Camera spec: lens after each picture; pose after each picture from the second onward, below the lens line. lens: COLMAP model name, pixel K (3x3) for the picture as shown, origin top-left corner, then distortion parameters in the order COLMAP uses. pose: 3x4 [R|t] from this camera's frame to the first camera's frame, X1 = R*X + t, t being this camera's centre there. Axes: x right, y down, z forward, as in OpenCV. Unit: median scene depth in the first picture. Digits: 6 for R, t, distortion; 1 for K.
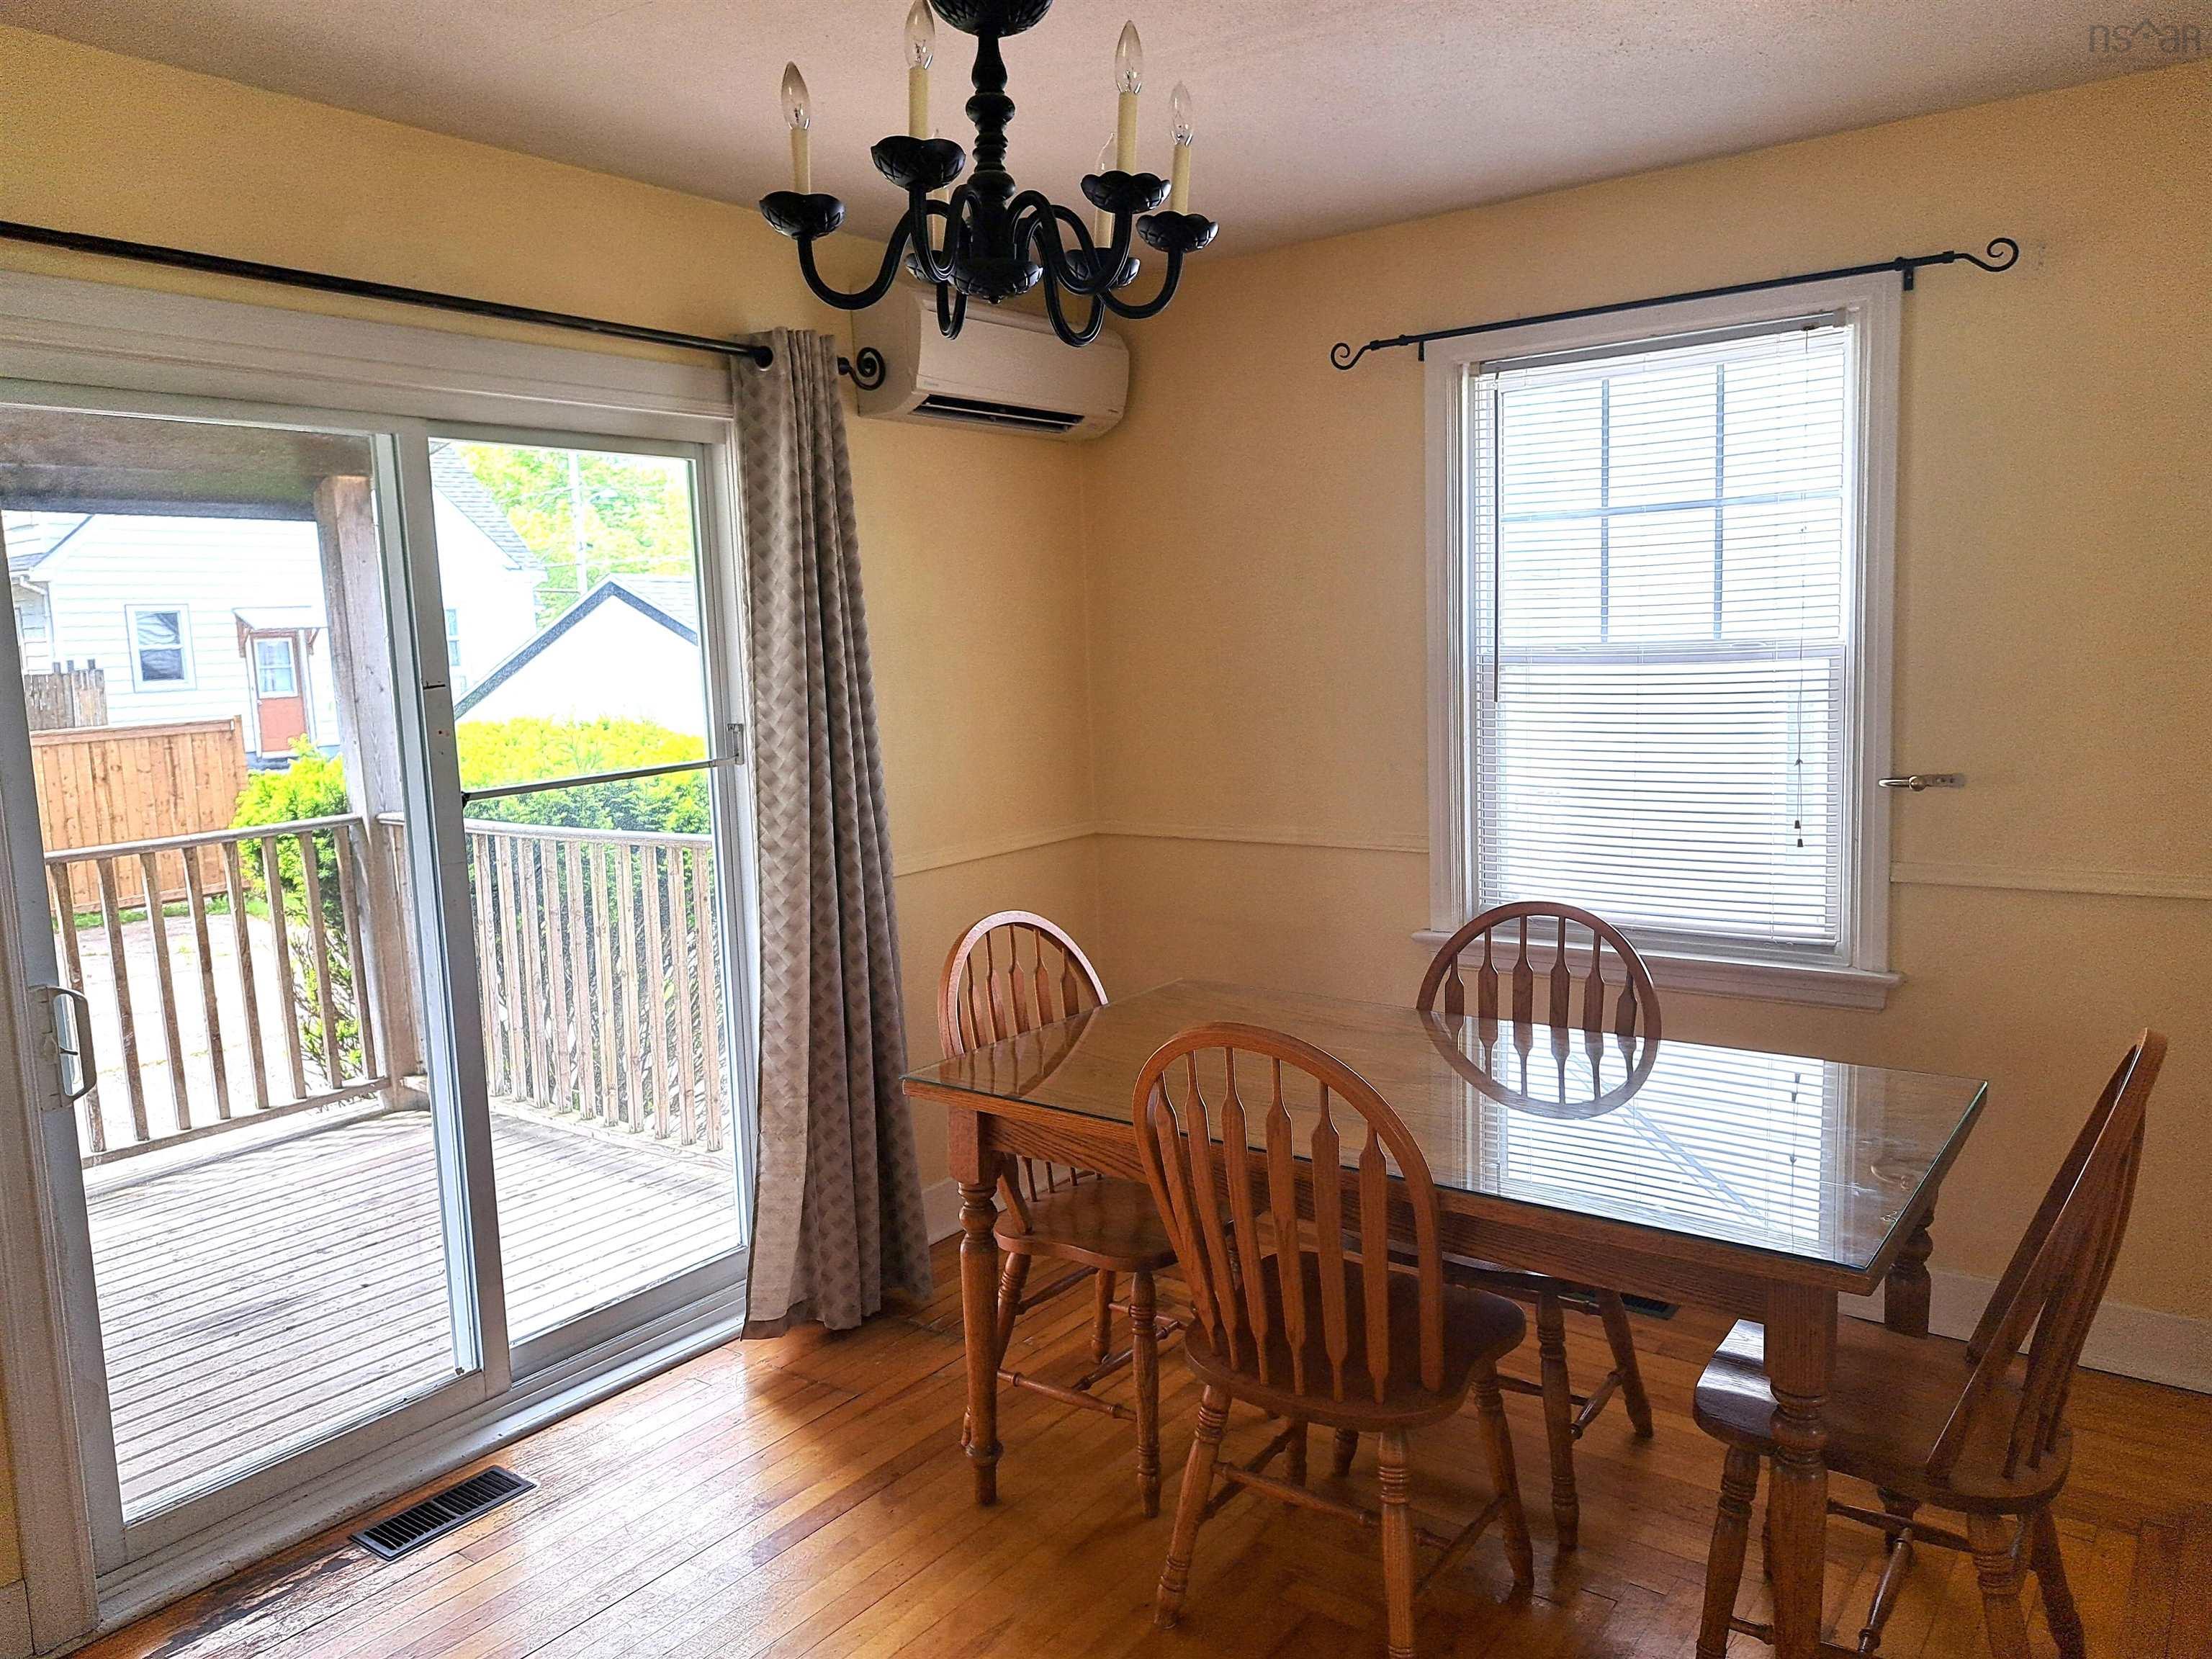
lens RADIAL K [[1624.3, 0, 1106.0], [0, 1624.3, 829.5], [0, 0, 1]] dist [0.080357, -0.053680]
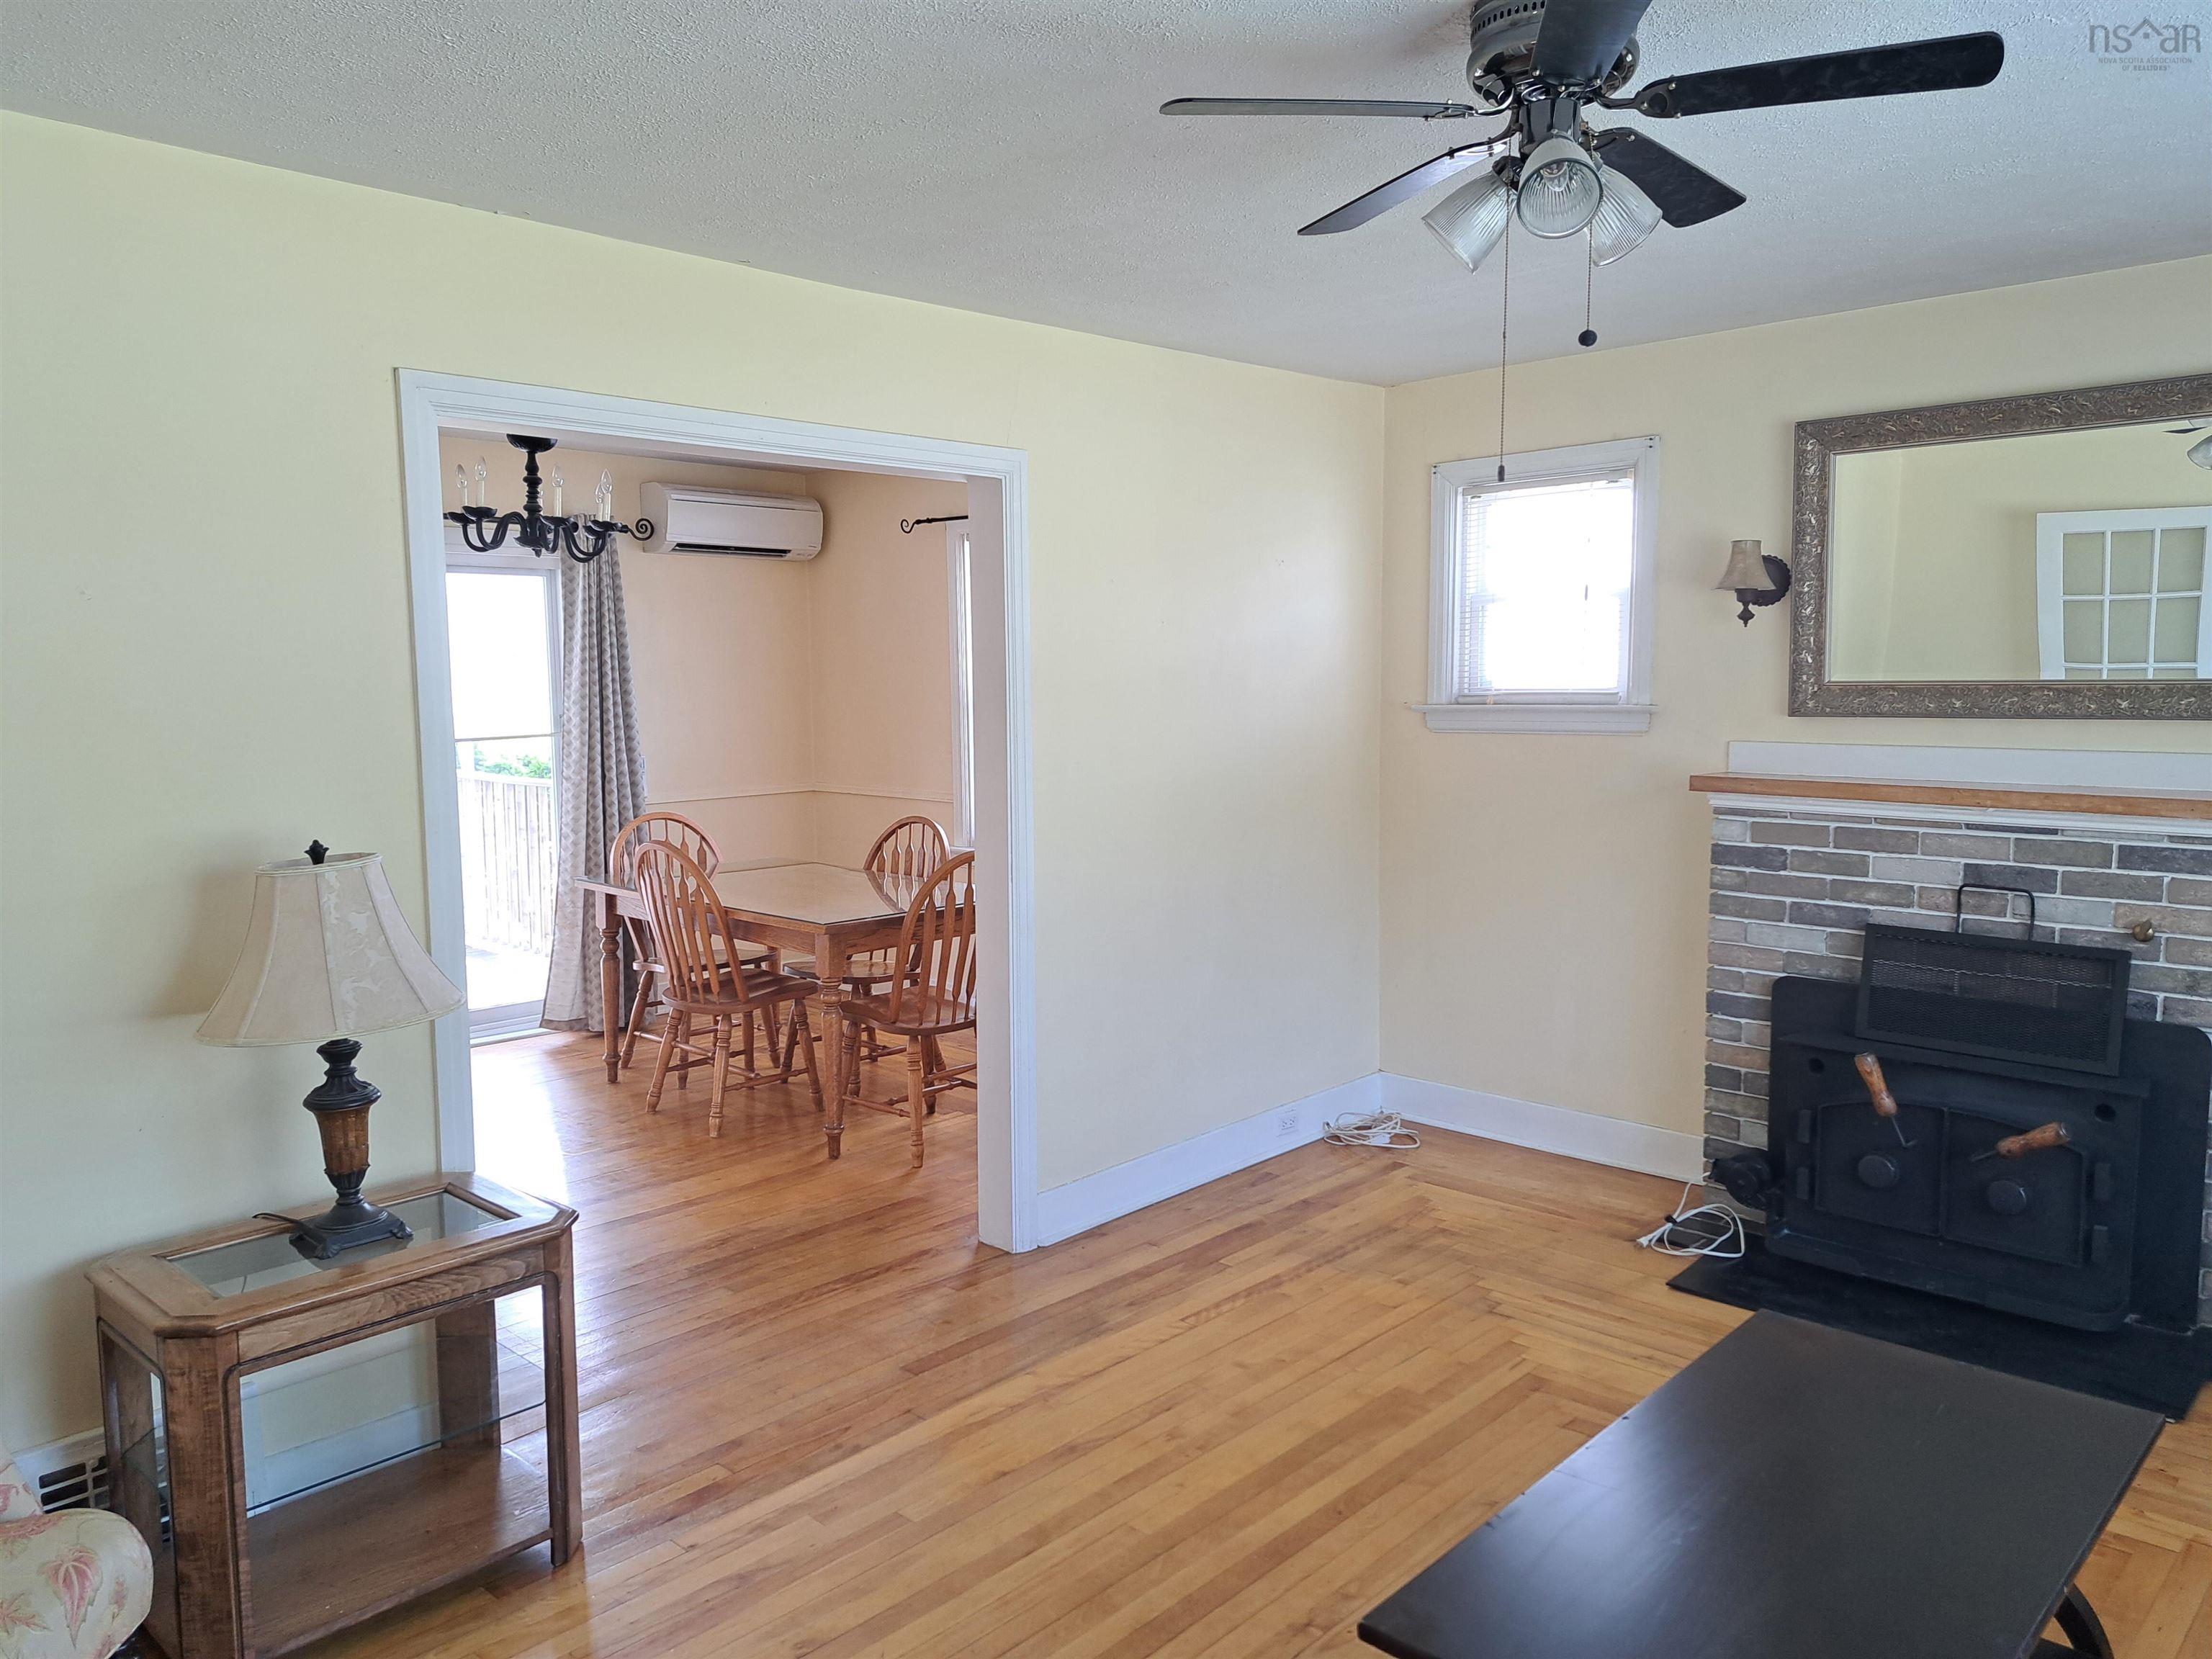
lens RADIAL K [[1582.1, 0, 1094.8], [0, 1582.1, 821.3], [0, 0, 1]] dist [0.098298, -0.105150]
pose [[0.991128, 0.041350, -0.126312, 0.679220], [-0.043491, 0.998952, -0.014235, 0.063766], [0.125591, 0.019602, 0.991888, -0.832825]]
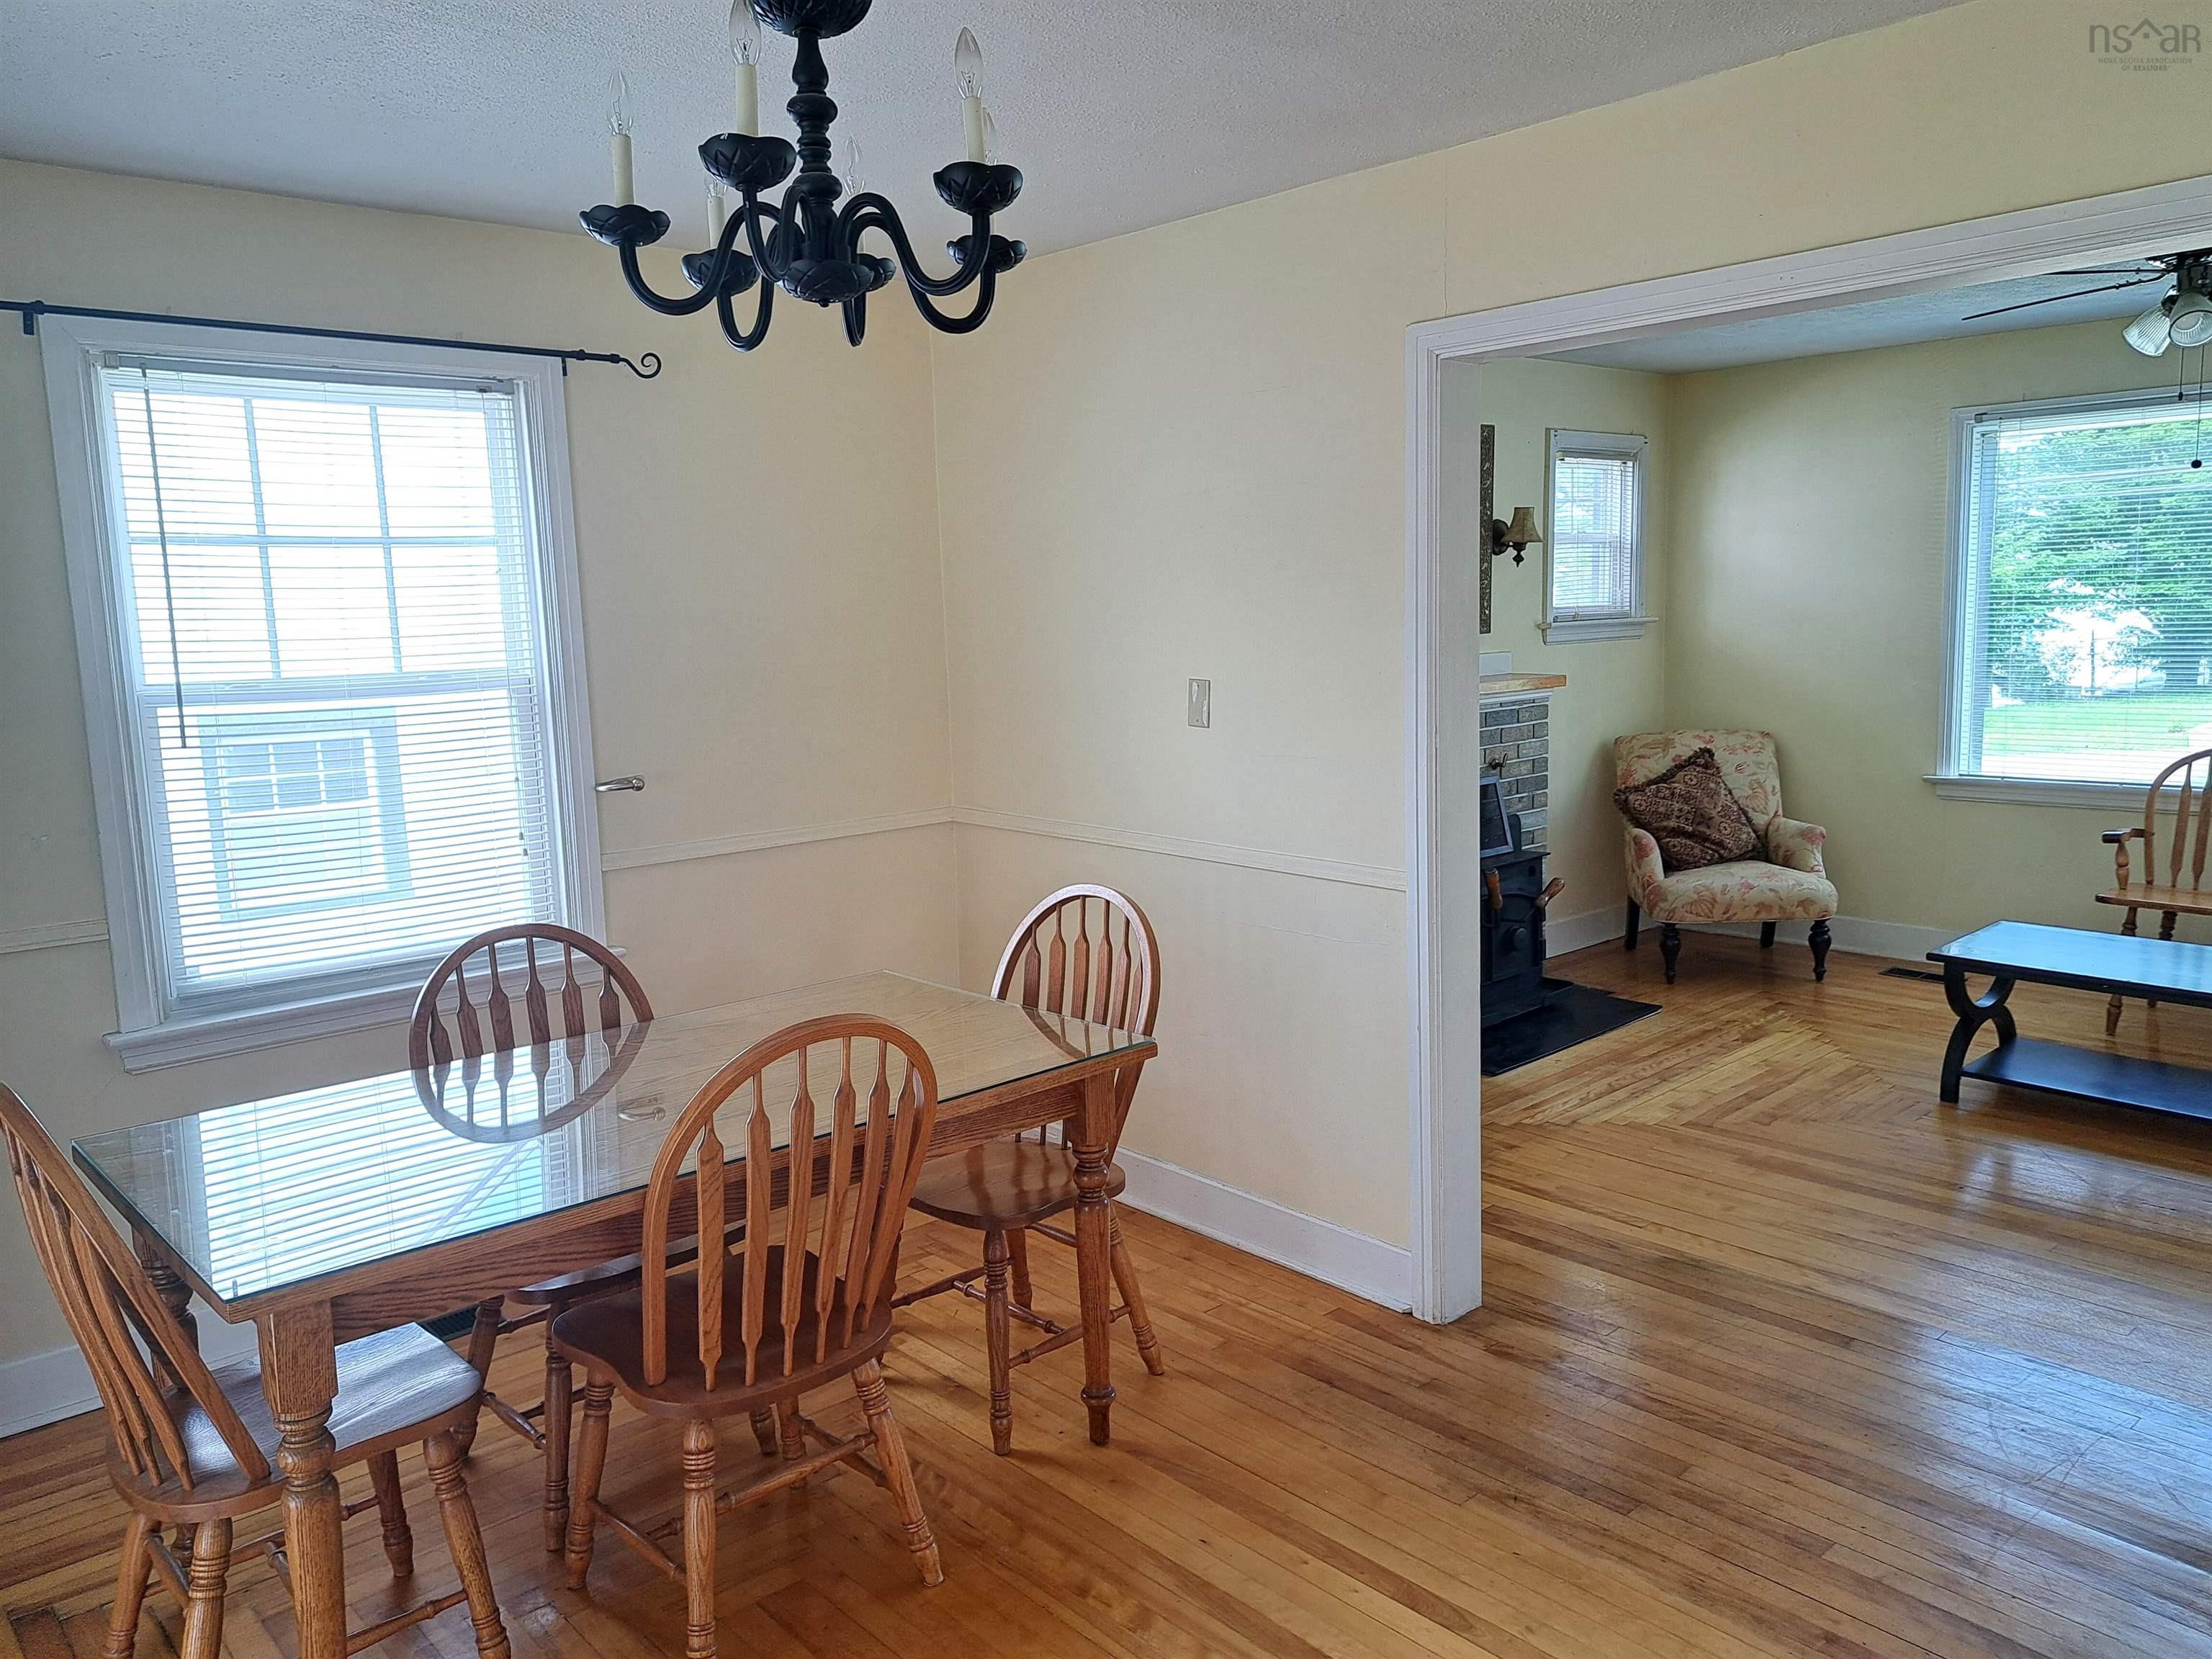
lens RADIAL K [[1624.3, 0, 1106.0], [0, 1624.3, 829.5], [0, 0, 1]] dist [0.080357, -0.053680]
pose [[0.197020, -0.104336, 0.974832, -0.599475], [0.147169, 0.986202, 0.075809, -0.034602], [-0.969291, 0.128529, 0.209656, 0.393380]]
